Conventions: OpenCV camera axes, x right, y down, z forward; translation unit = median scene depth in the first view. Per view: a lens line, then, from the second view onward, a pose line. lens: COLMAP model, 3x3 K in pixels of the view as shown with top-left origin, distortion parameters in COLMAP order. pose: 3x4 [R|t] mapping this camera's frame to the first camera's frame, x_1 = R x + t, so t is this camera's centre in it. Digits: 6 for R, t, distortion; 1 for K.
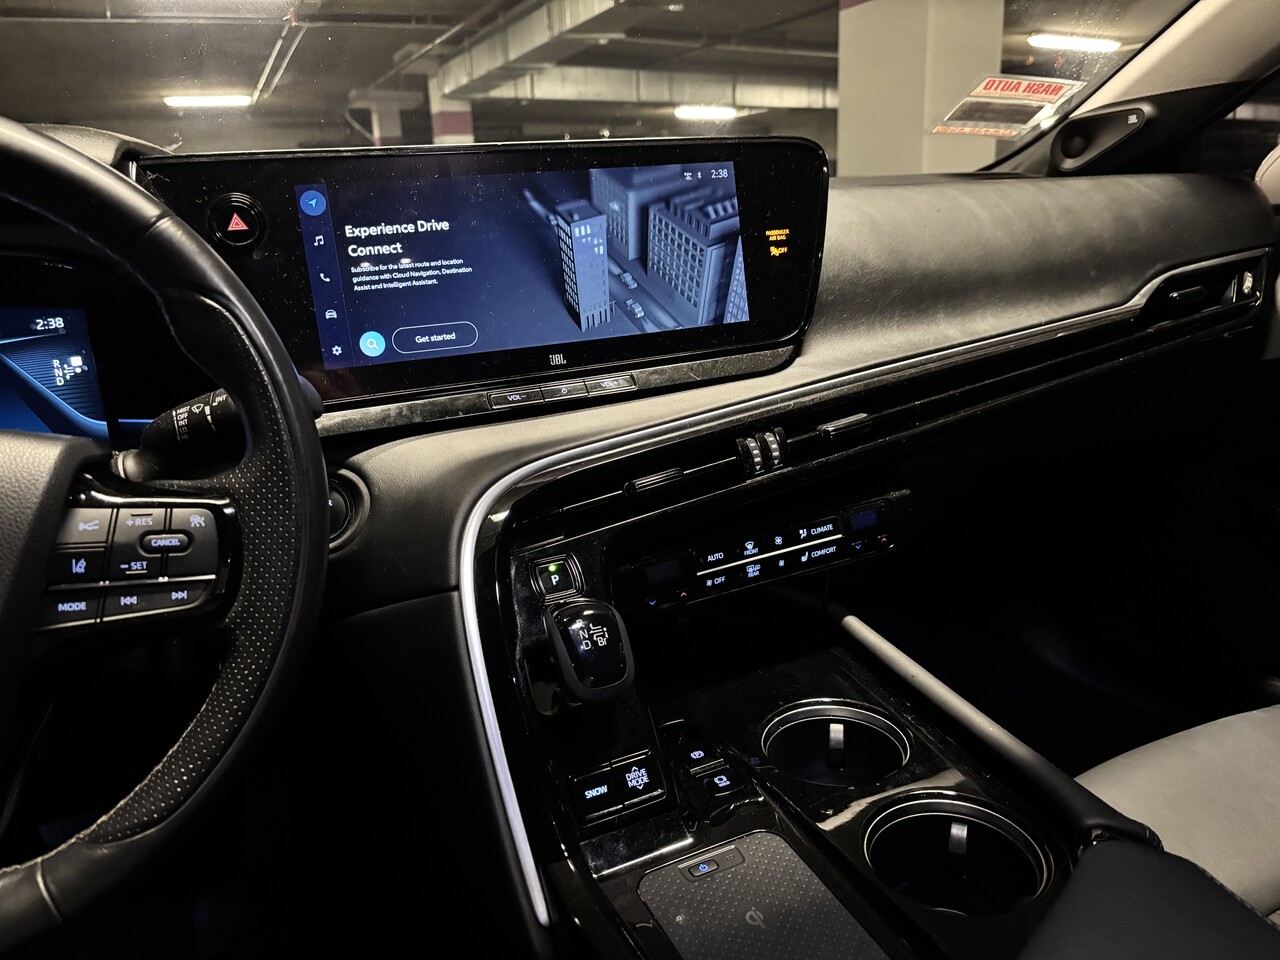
lens RADIAL K [[967.3, 0, 645.0], [0, 967.3, 487.0], [0, 0, 1]] dist [0.041205, -0.046412]
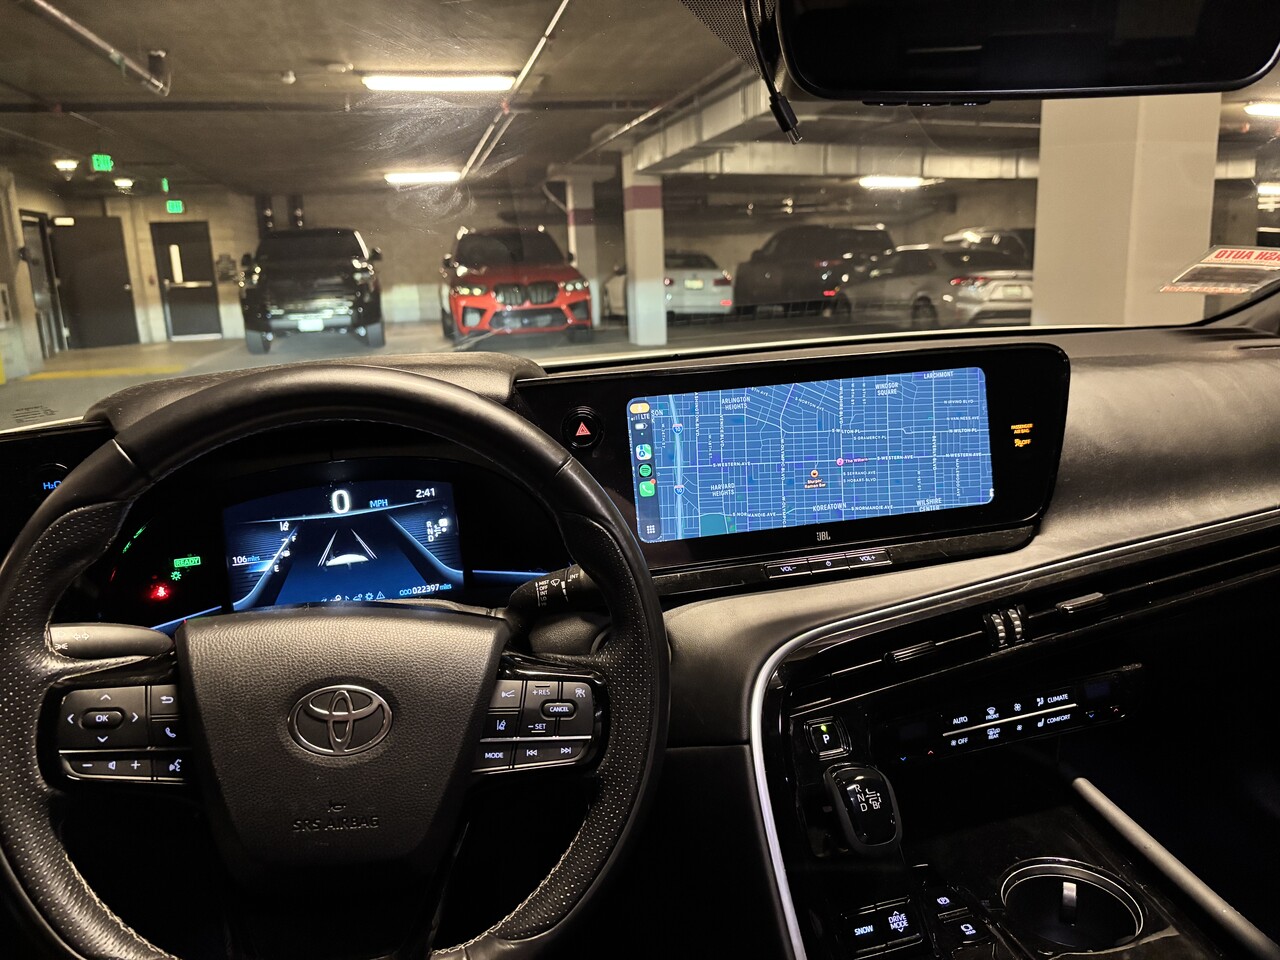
lens RADIAL K [[967.3, 0, 642.2], [0, 967.3, 489.7], [0, 0, 1]] dist [0.041205, -0.046412]
pose [[0.984370, 0.043976, -0.170536, -0.106492], [-0.053112, 0.997367, -0.049388, -0.115415], [0.167915, 0.057673, 0.984113, -0.189047]]
